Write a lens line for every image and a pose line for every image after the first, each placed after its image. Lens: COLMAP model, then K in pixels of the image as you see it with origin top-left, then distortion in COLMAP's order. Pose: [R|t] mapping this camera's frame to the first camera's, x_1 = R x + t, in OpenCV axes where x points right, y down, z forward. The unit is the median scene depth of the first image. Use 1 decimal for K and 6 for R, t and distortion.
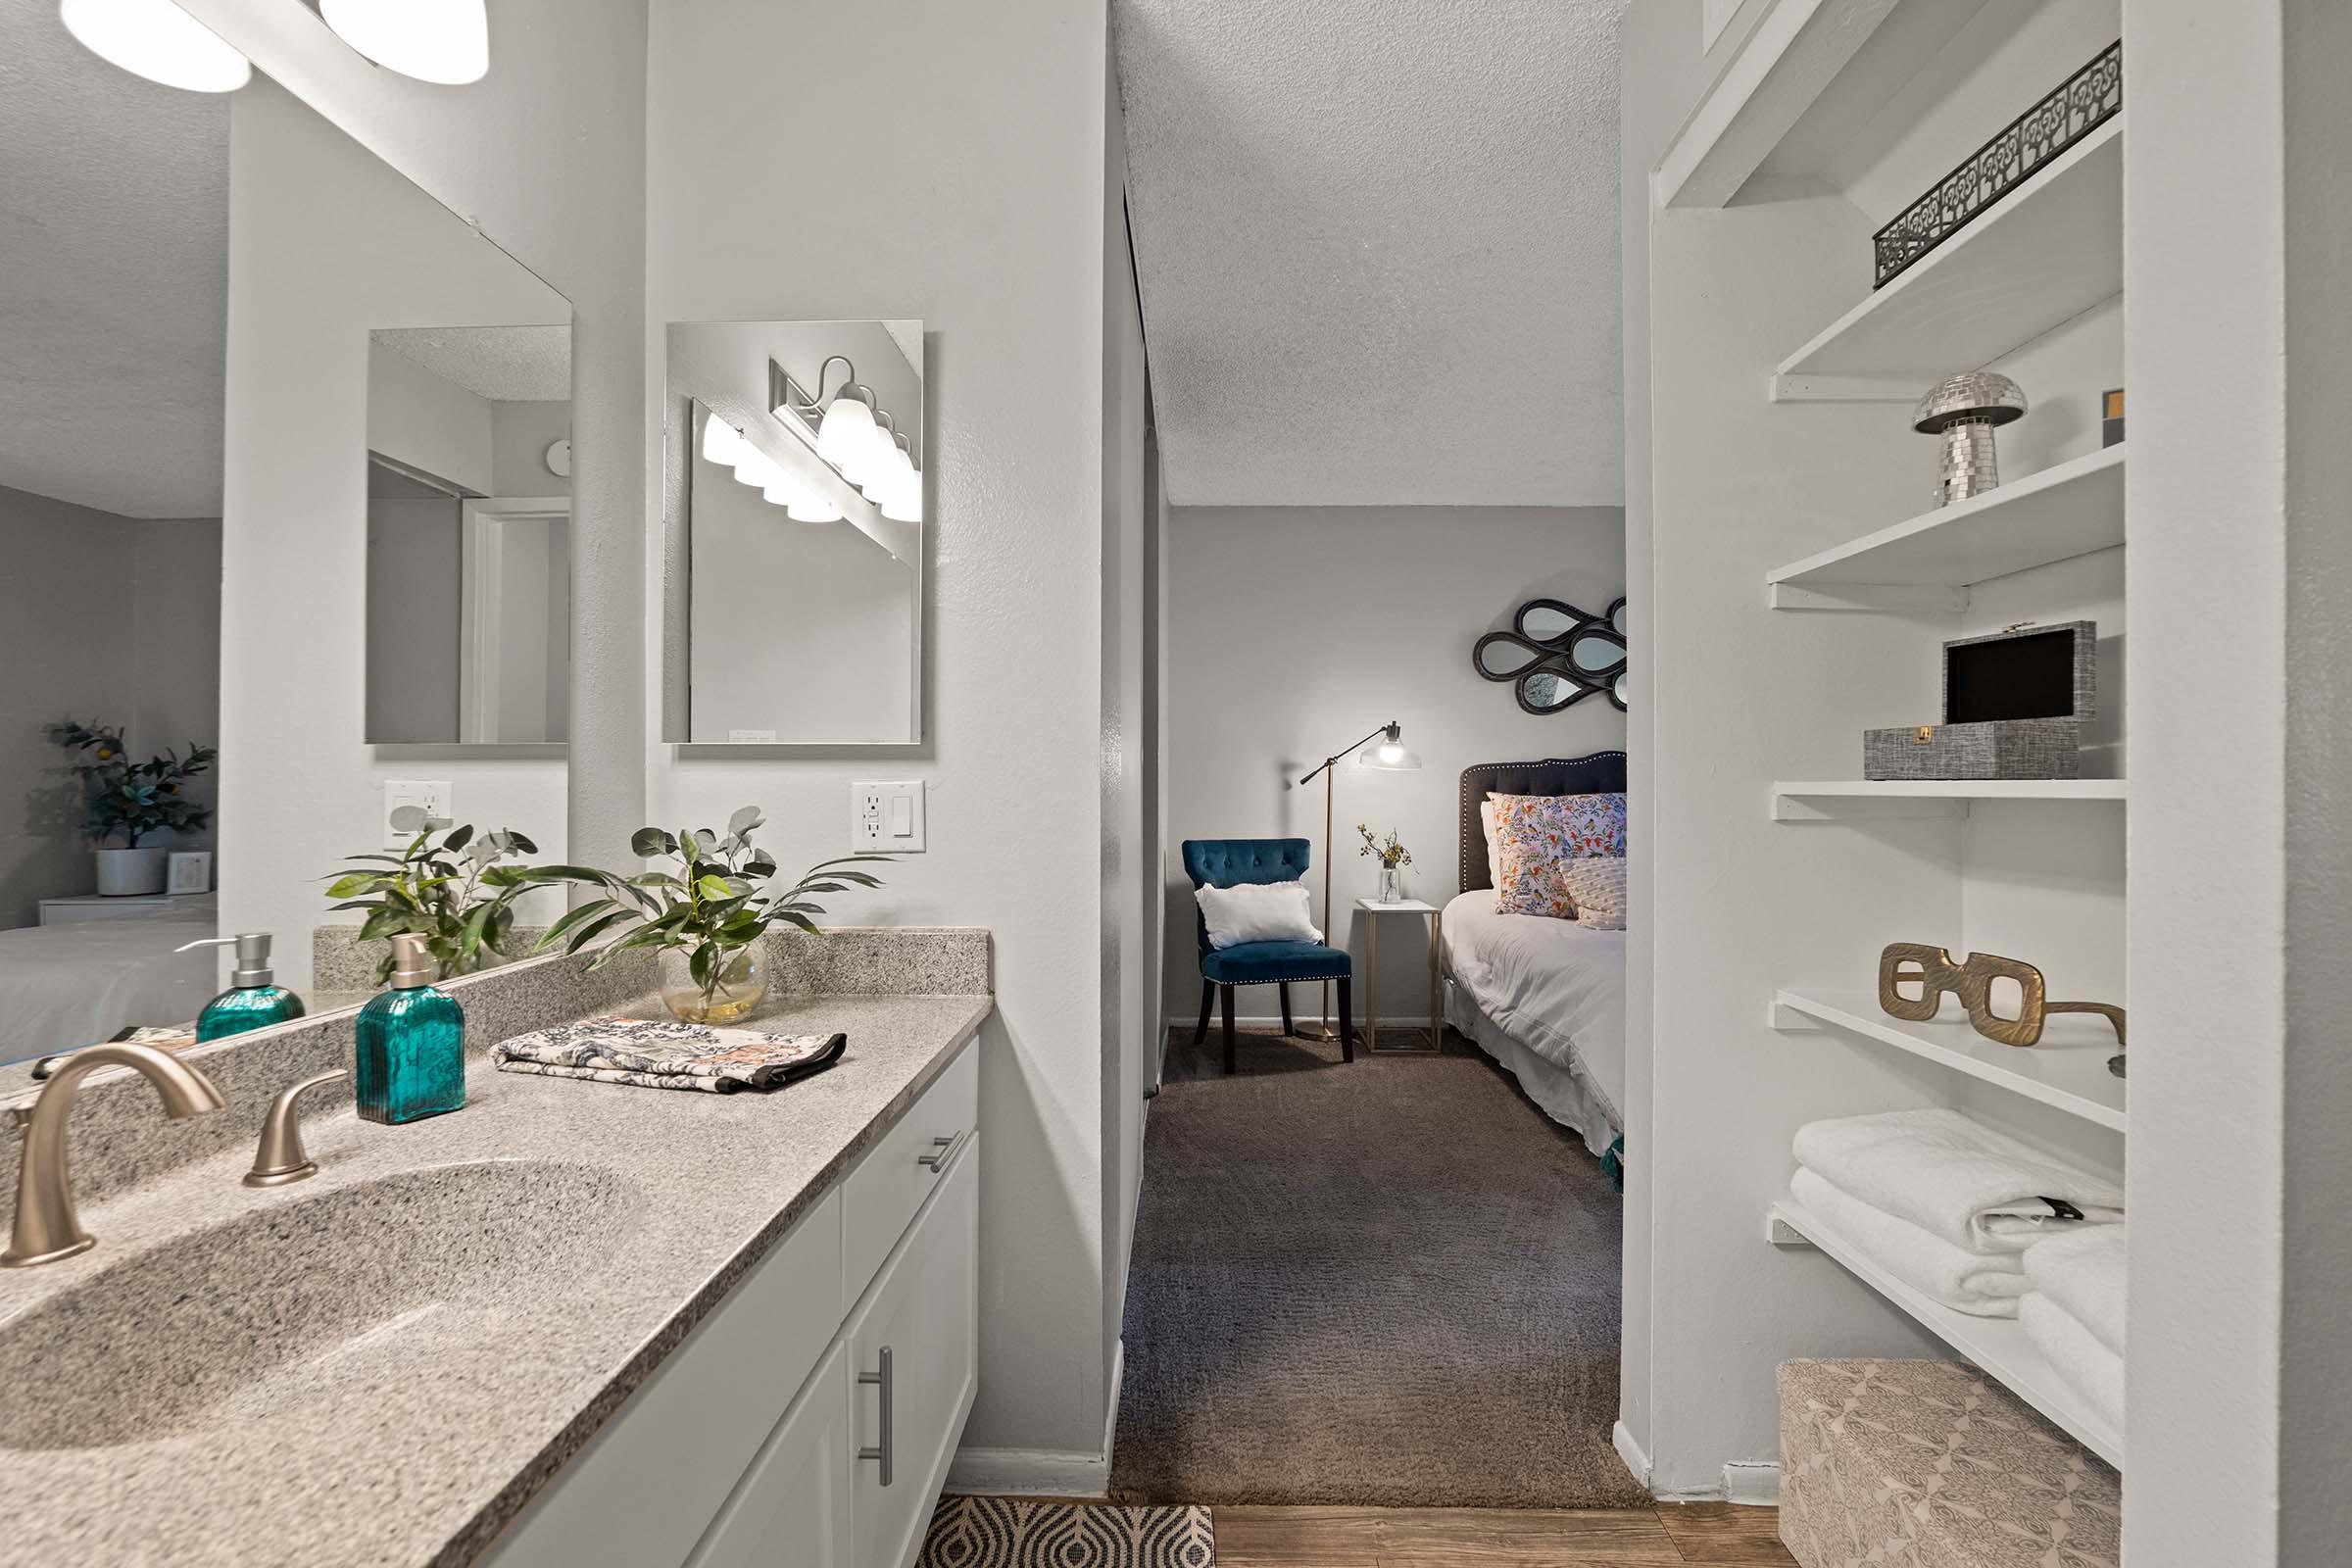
lens RADIAL K [[1103.8, 0, 1173.3], [0, 1103.8, 784.5], [0, 0, 1]] dist [-0.017761, 0.001125]
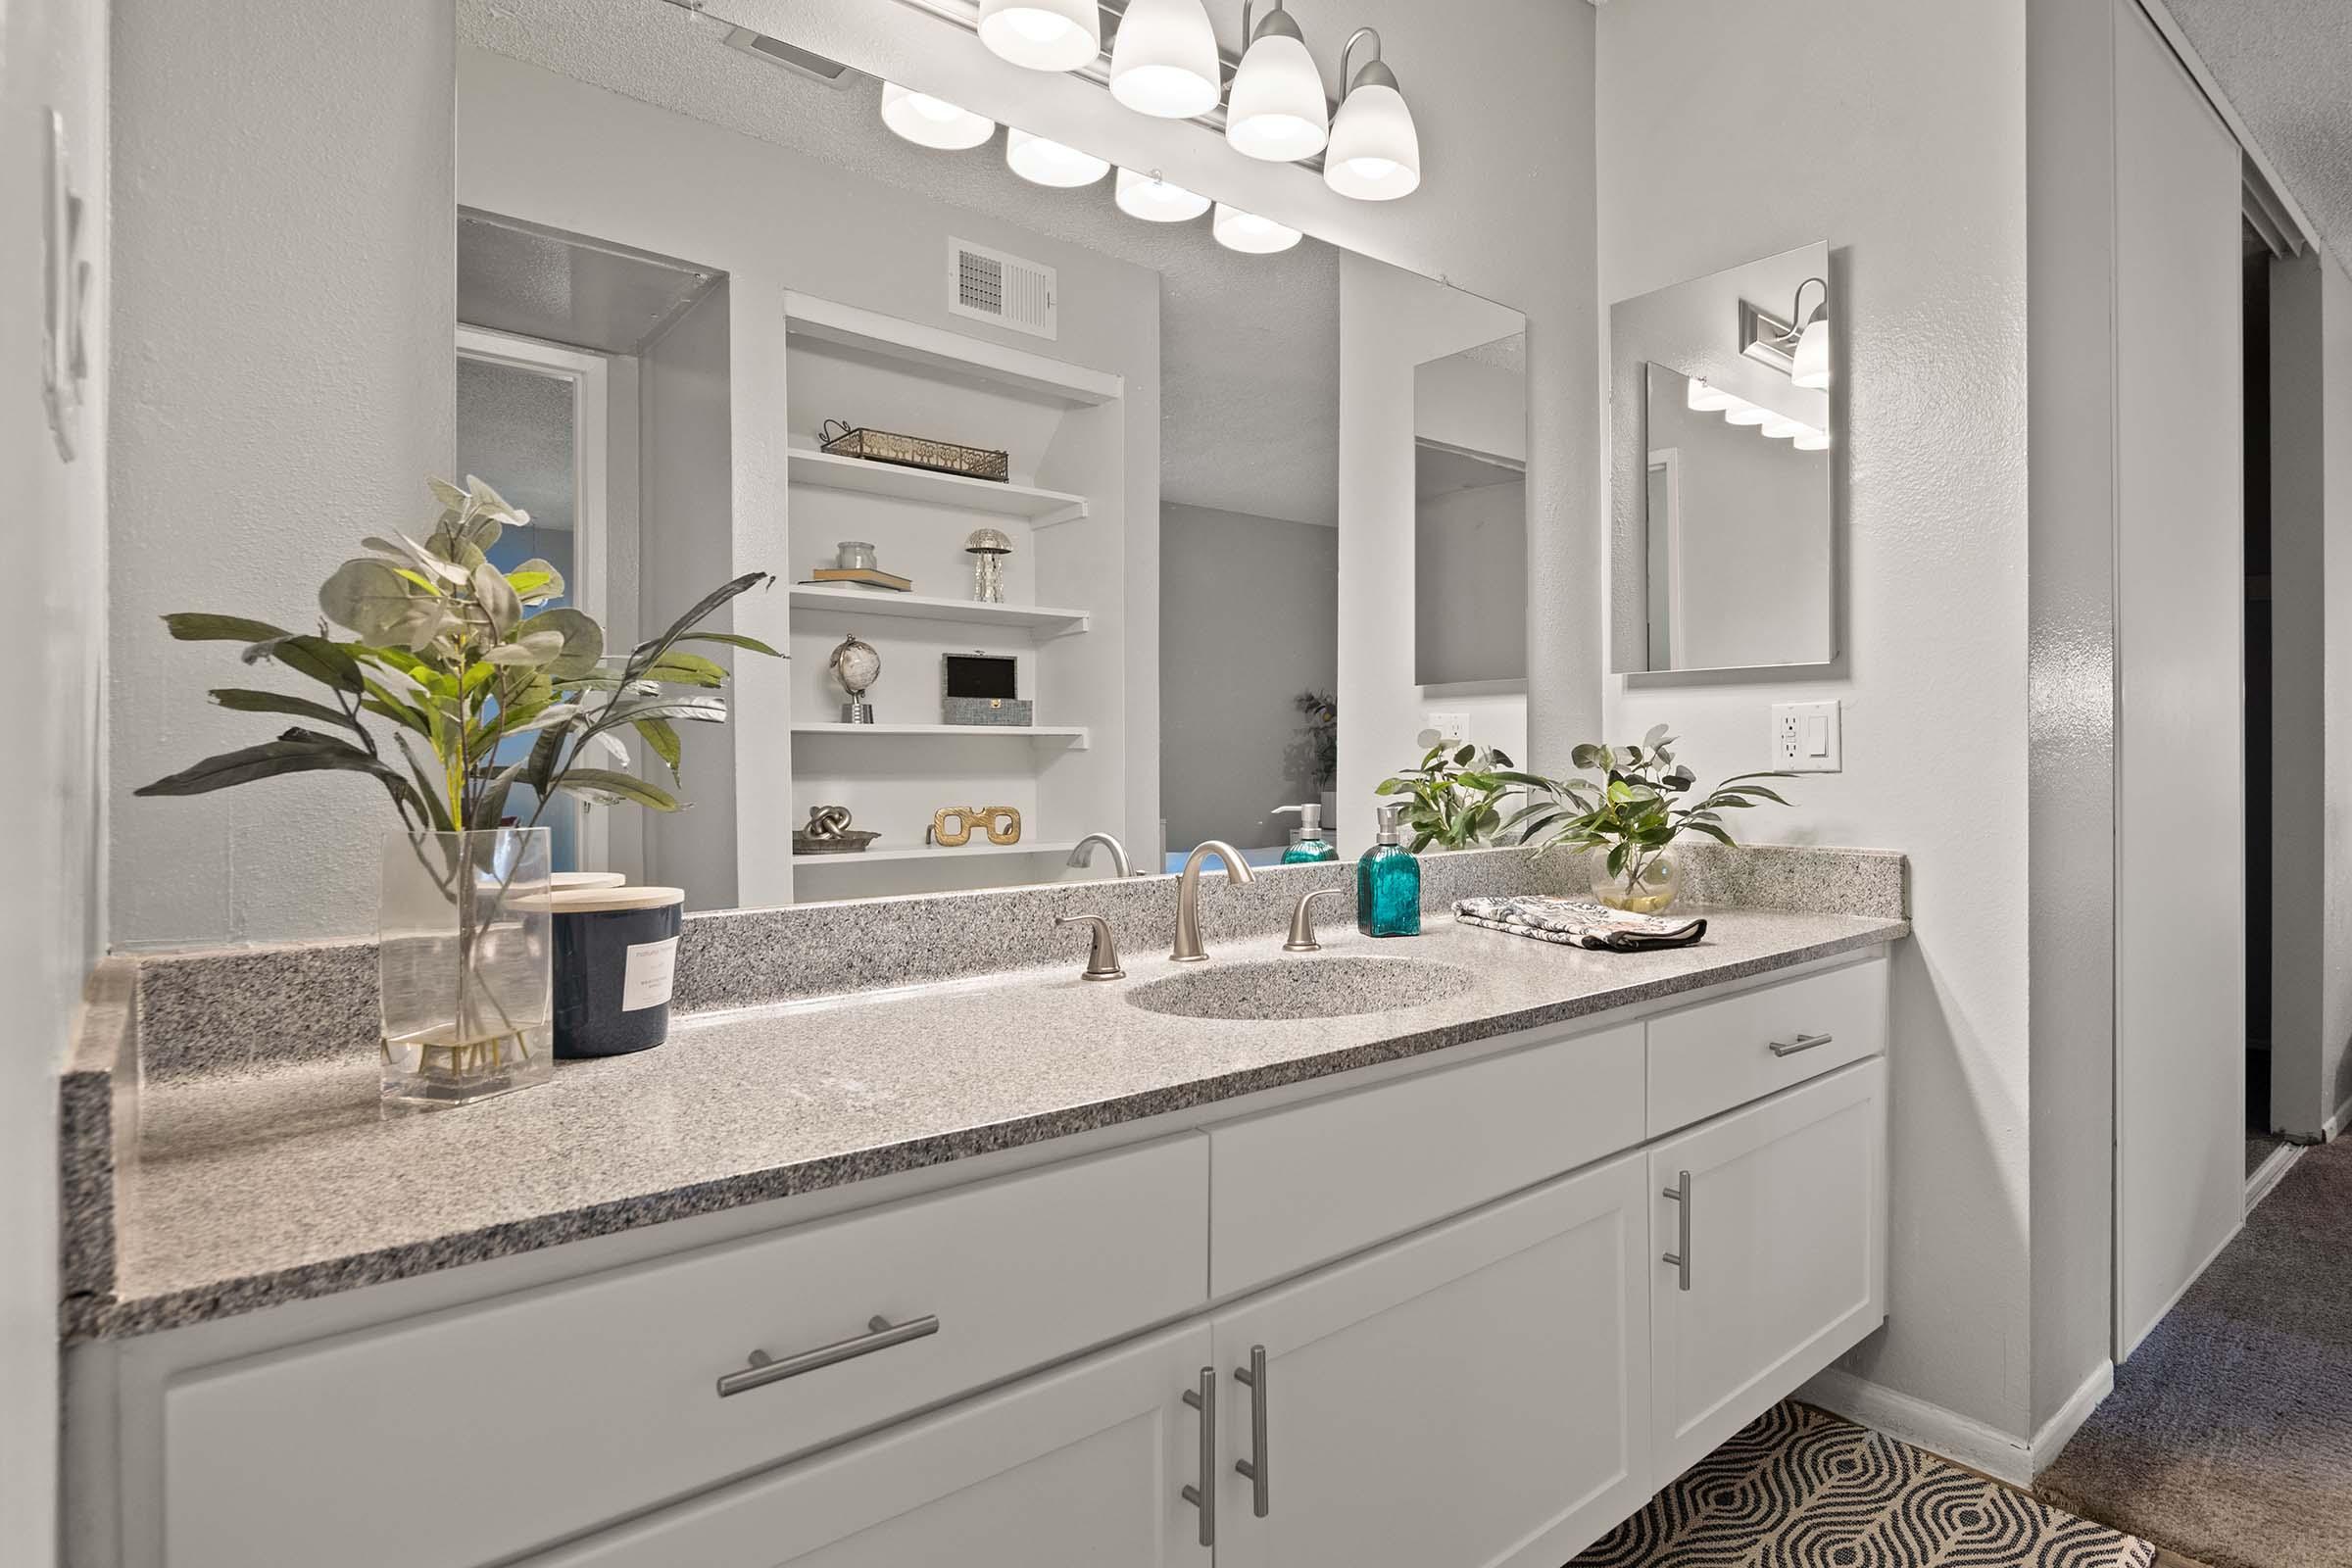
lens RADIAL K [[1257.2, 0, 1312.8], [0, 1257.2, 752.4], [0, 0, 1]] dist [-0.025943, 0.001142]
pose [[0.689617, -0.001723, -0.724172, 0.190304], [0.003059, 0.999995, 0.000533, 0.030172], [0.724167, -0.002583, 0.689619, -0.087852]]
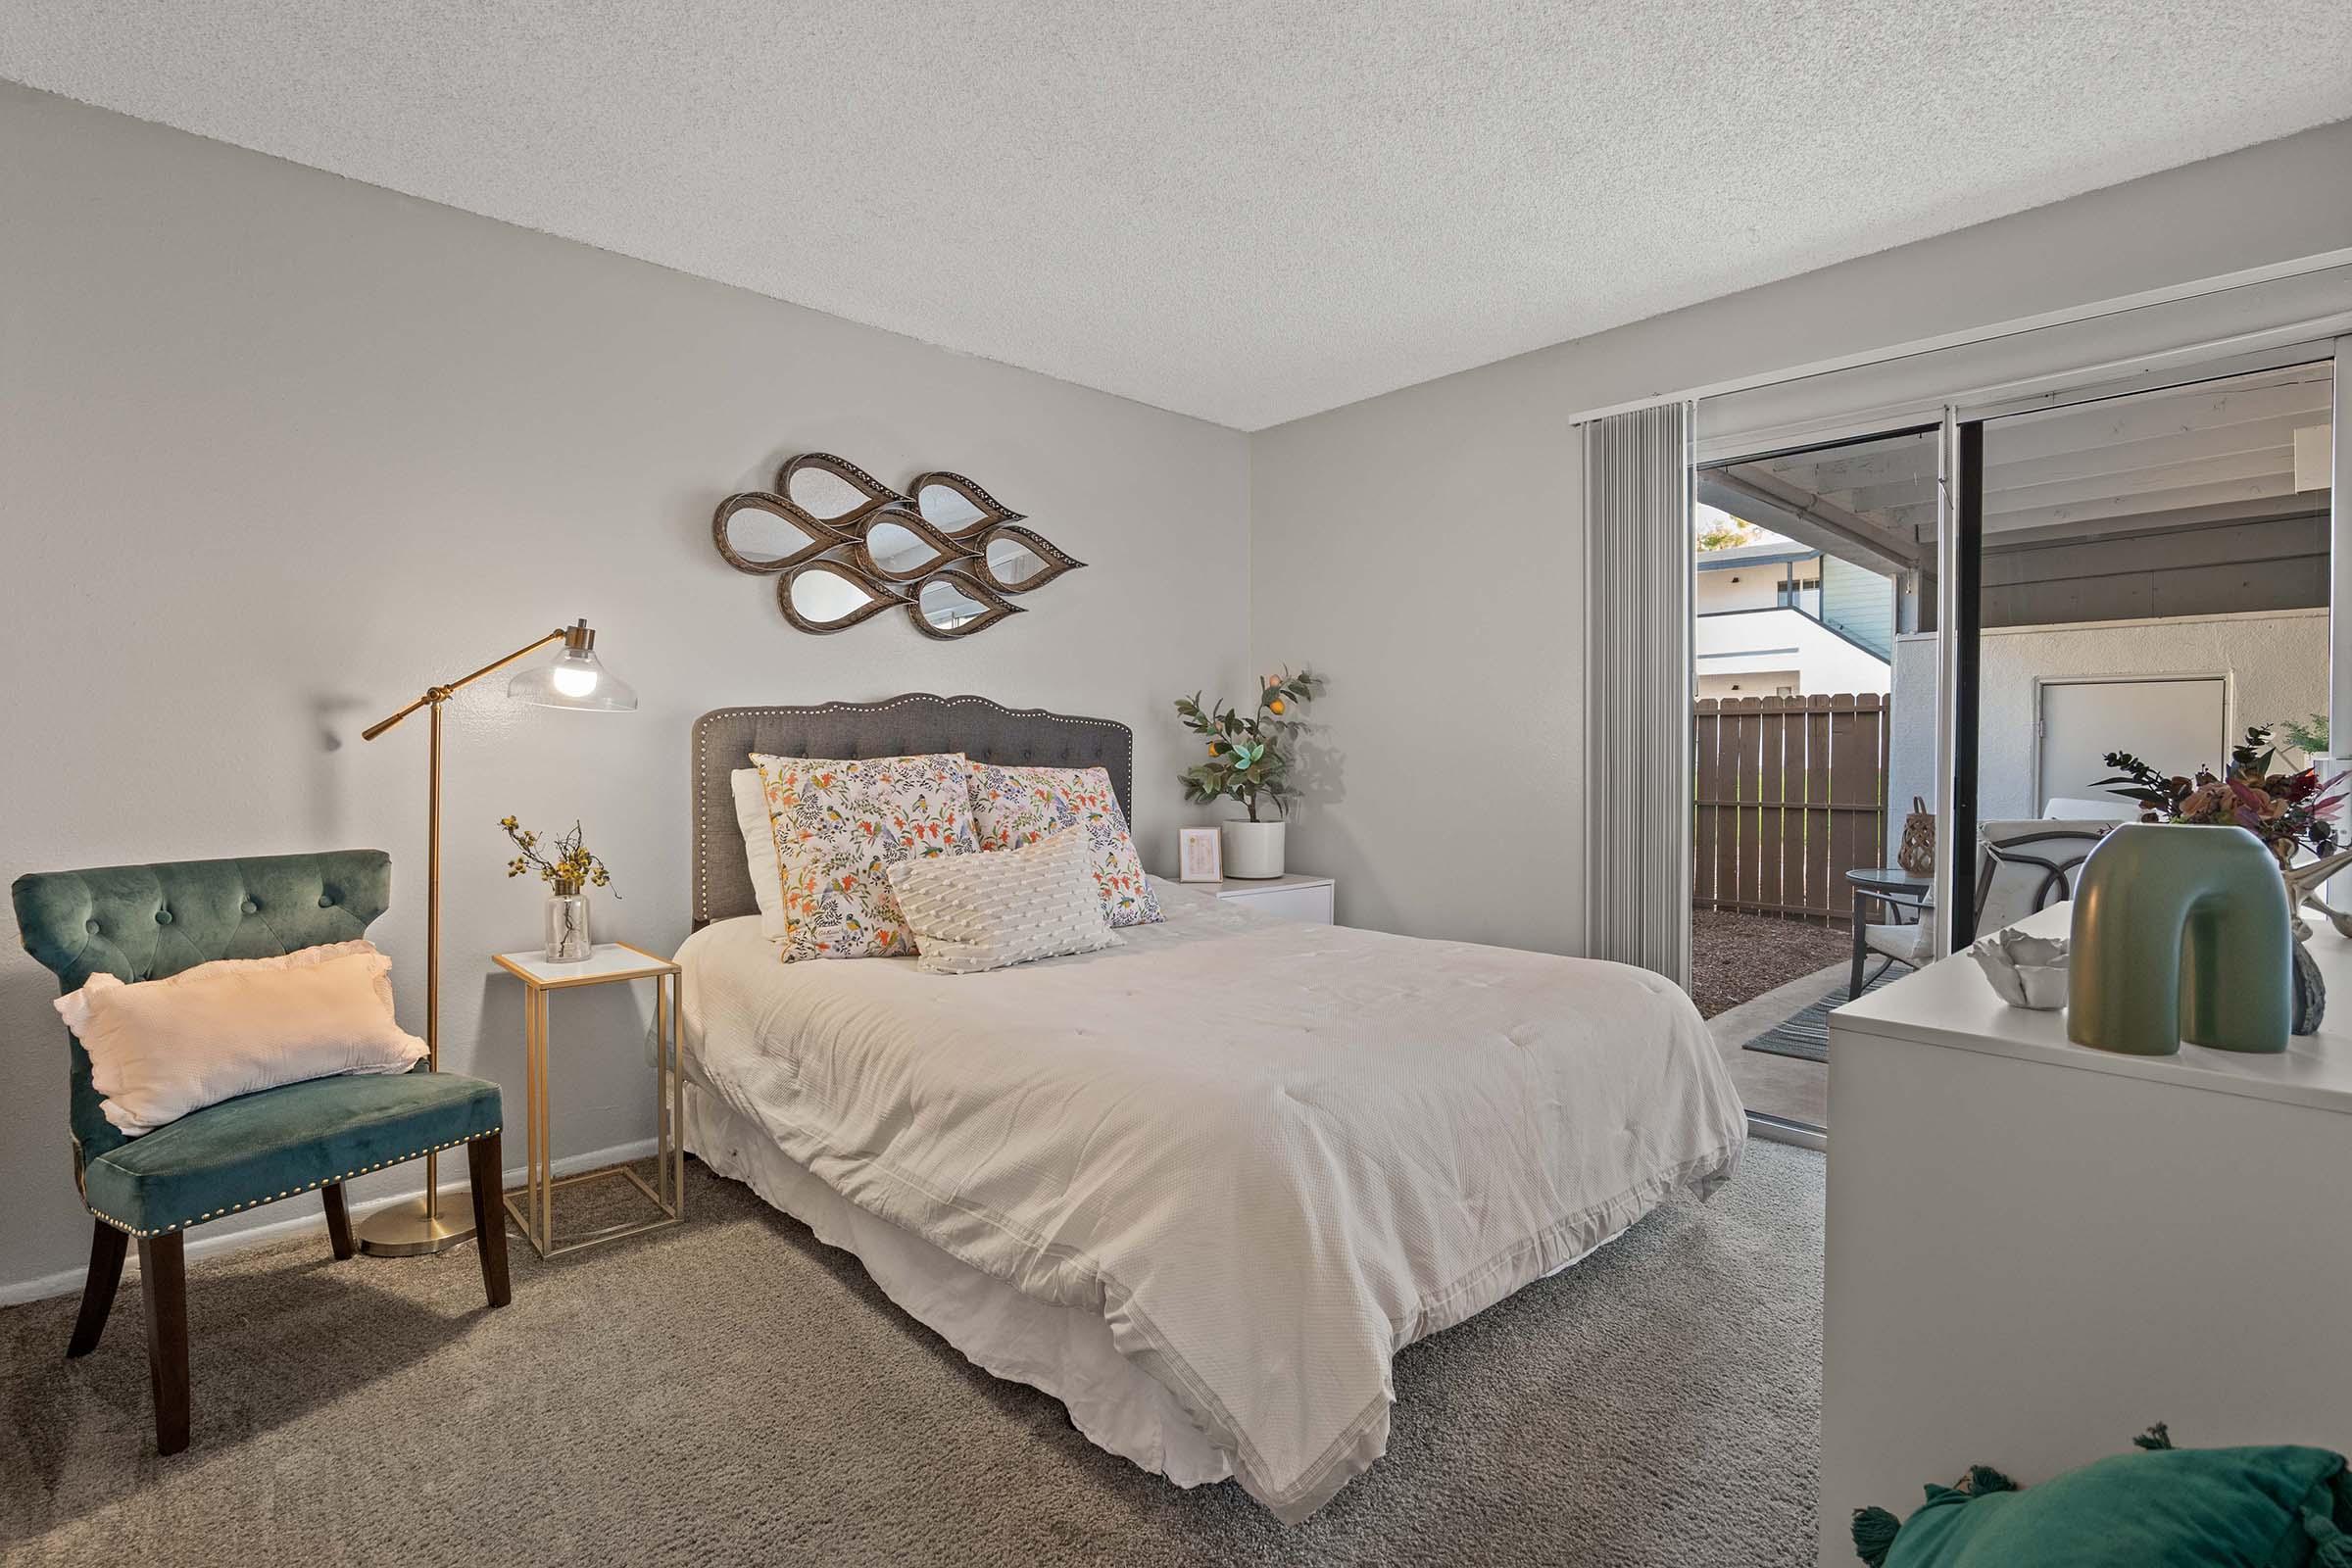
lens RADIAL K [[1112.1, 0, 1181.2], [0, 1112.1, 762.9], [0, 0, 1]] dist [-0.022664, 0.008212]
pose [[0.712042, -0.009895, 0.702067, 0.061909], [-0.000361, 0.999895, 0.014459, 0.006581], [-0.702137, -0.010549, 0.711964, 0.808705]]
